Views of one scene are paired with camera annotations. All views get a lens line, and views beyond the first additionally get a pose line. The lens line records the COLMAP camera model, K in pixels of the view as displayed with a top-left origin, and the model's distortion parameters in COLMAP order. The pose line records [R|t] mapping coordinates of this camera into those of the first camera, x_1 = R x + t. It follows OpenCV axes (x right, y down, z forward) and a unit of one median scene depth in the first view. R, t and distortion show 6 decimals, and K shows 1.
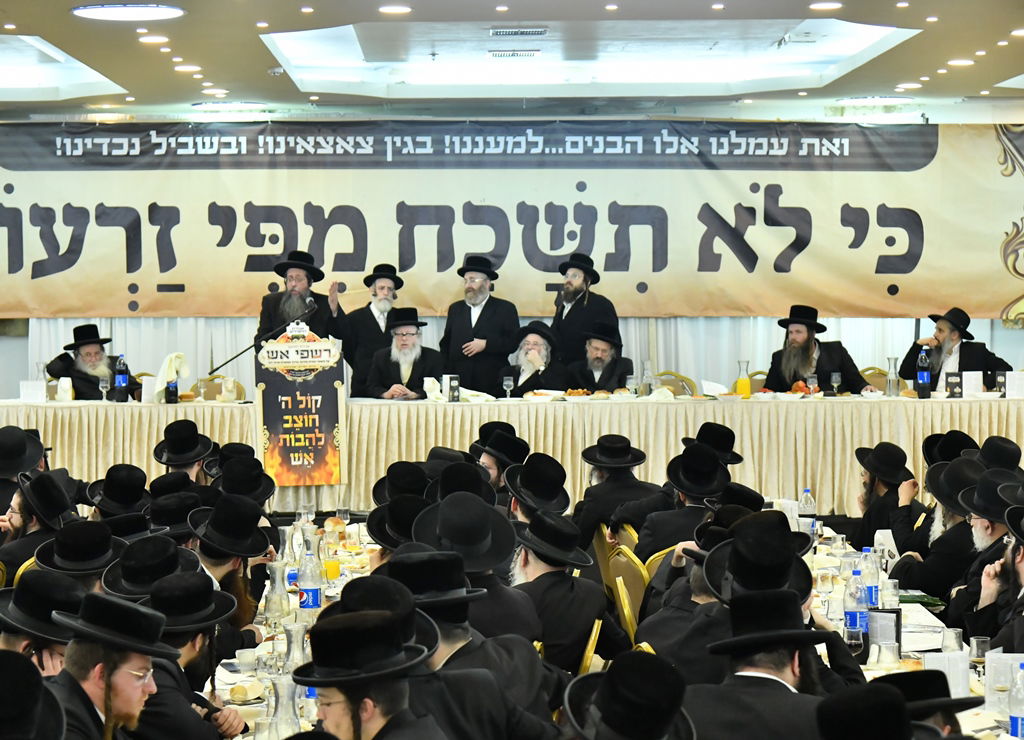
lens RADIAL K [[2502.9, 0, 455.3], [0, 2502.9, 369.8], [0, 0, 1]] dist [-0.010378, -0.674135]
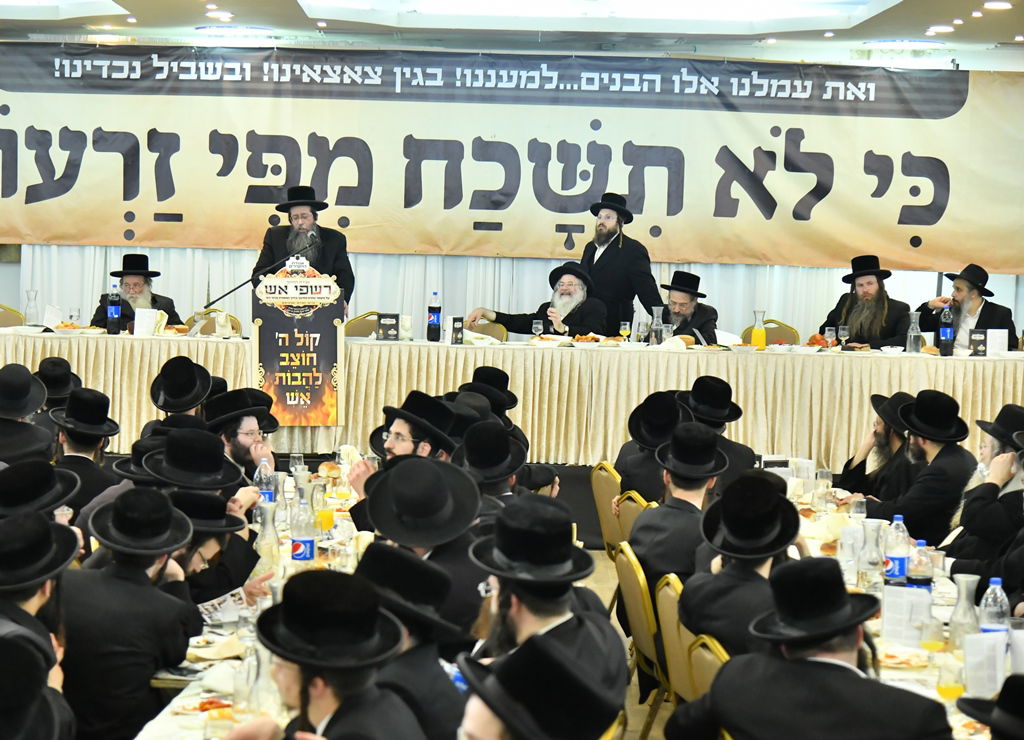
lens RADIAL K [[2502.9, 0, 455.3], [0, 2502.9, 369.8], [0, 0, 1]] dist [-0.010378, -0.674135]
pose [[0.999555, 0.029756, -0.001845, 0.000683], [-0.029702, 0.999257, 0.024577, -0.000870], [0.002575, -0.024511, 0.999696, 0.032062]]
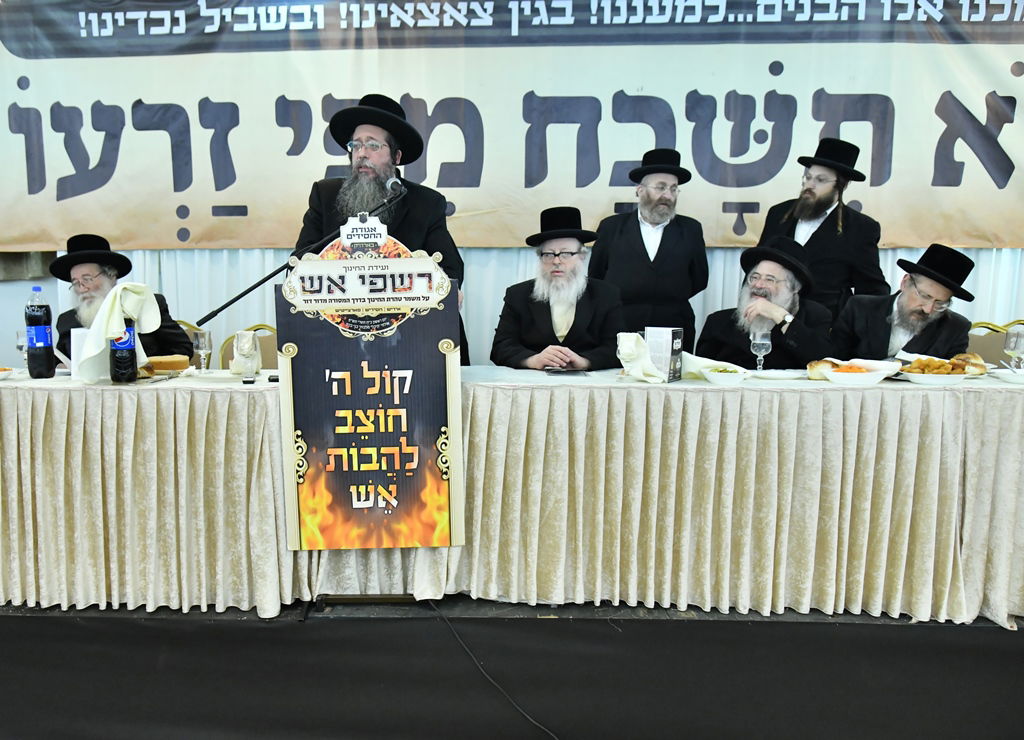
lens RADIAL K [[859.5, 0, 443.0], [0, 859.5, 393.0], [0, 0, 1]] dist [-0.006085, -0.003072]
pose [[0.998946, 0.007505, -0.045277, -0.035392], [-0.003580, 0.996275, 0.086162, 0.000376], [0.045755, -0.085909, 0.995252, 0.737700]]
